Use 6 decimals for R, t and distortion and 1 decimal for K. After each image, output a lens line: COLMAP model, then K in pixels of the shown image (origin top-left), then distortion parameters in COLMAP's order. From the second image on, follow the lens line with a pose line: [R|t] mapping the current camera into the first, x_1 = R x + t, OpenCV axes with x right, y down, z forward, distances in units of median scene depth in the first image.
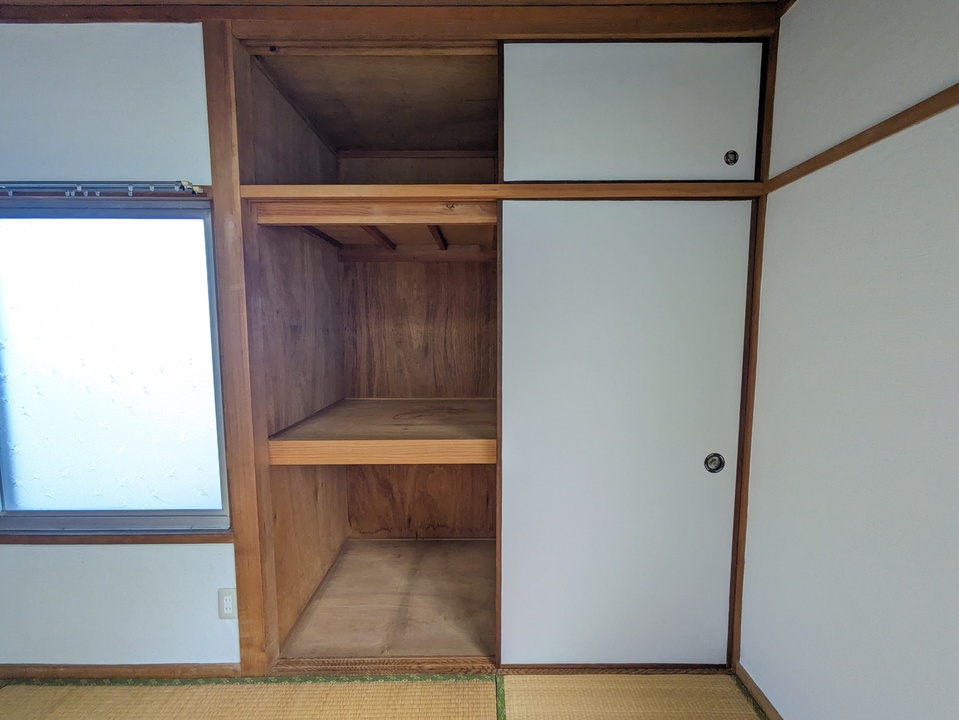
lens RADIAL K [[359.2, 0, 480.0], [0, 359.2, 375.0], [0, 0, 1]] dist [0.000068, -0.000082]
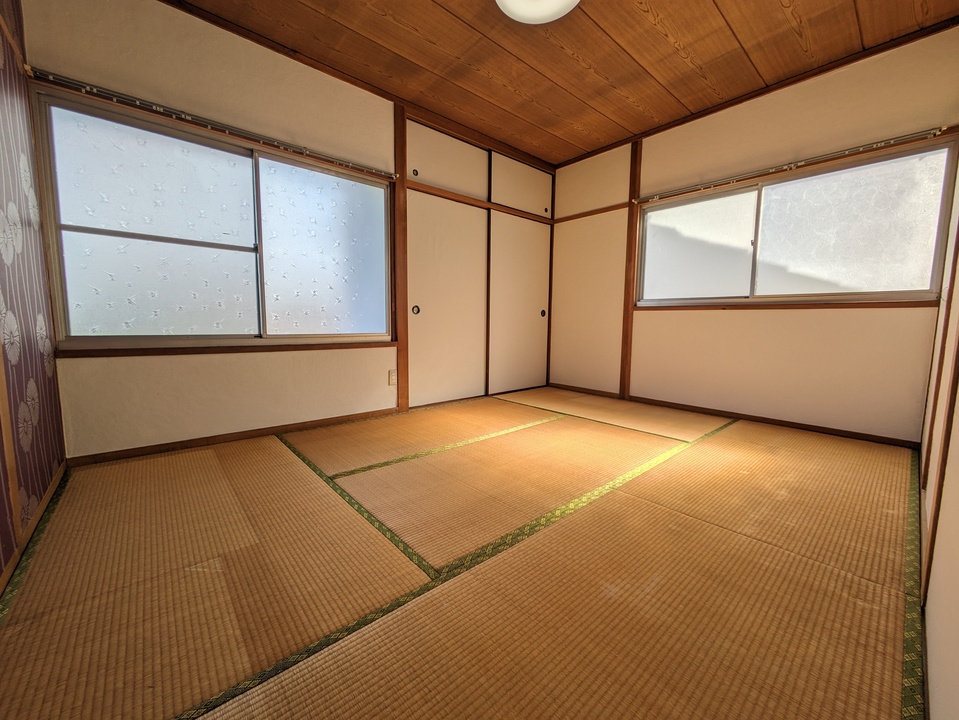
lens RADIAL K [[378.0, 0, 483.3], [0, 378.0, 359.2], [0, 0, 1]] dist [0.001146, -0.000131]
pose [[0.750852, -0.061898, 0.657563, -1.864528], [0.046238, 0.998082, 0.041154, 0.496859], [-0.658850, -0.000497, 0.752275, -1.051796]]
